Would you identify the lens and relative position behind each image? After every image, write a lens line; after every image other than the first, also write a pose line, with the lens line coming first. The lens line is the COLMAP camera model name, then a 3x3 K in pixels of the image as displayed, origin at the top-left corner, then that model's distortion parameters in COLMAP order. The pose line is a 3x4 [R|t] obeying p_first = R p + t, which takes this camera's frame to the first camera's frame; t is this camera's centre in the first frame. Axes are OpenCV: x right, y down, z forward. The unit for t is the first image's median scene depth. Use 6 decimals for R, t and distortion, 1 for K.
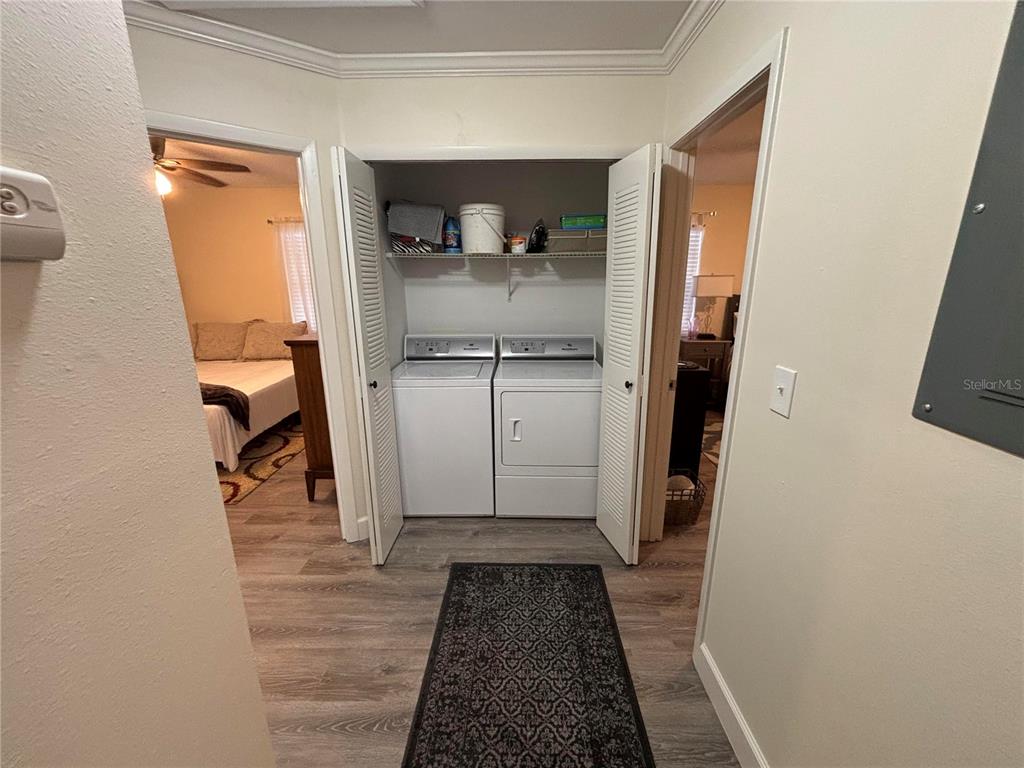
lens RADIAL K [[412.6, 0, 504.4], [0, 412.6, 388.1], [0, 0, 1]] dist [0.003300, -0.000002]
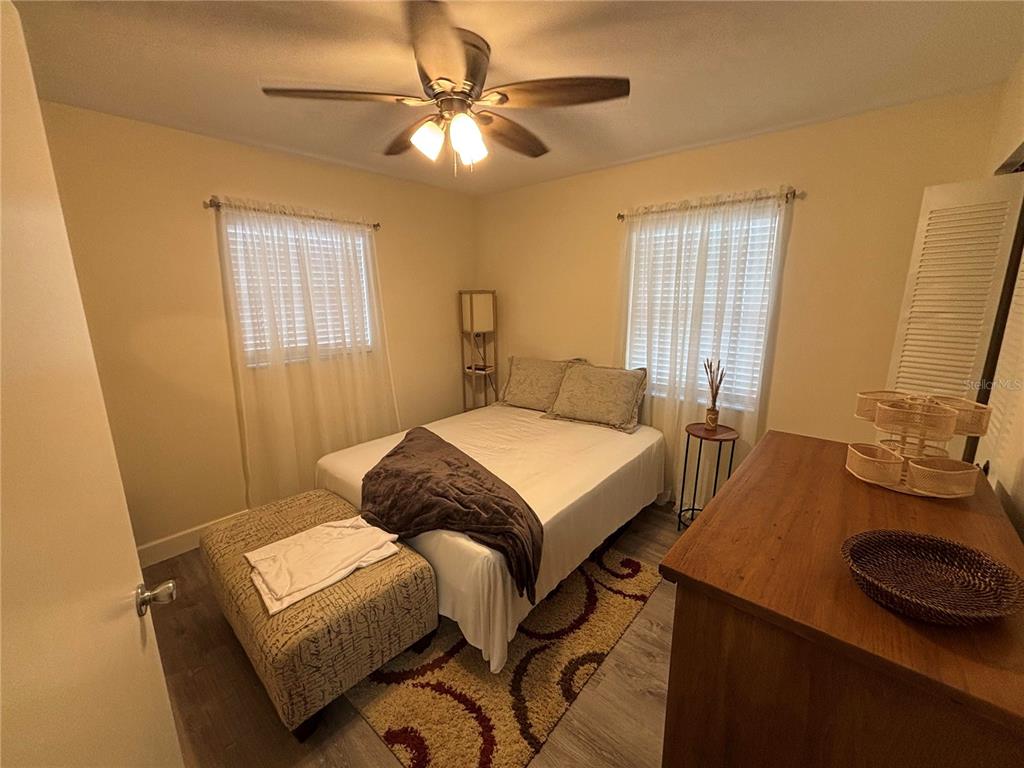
lens RADIAL K [[412.6, 0, 513.6], [0, 412.6, 381.1], [0, 0, 1]] dist [0.003300, -0.000002]
pose [[0.772195, 0.134798, -0.620922, -0.316164], [-0.158741, 0.987176, 0.016895, -0.159451], [0.615237, 0.085519, 0.783690, 0.497625]]
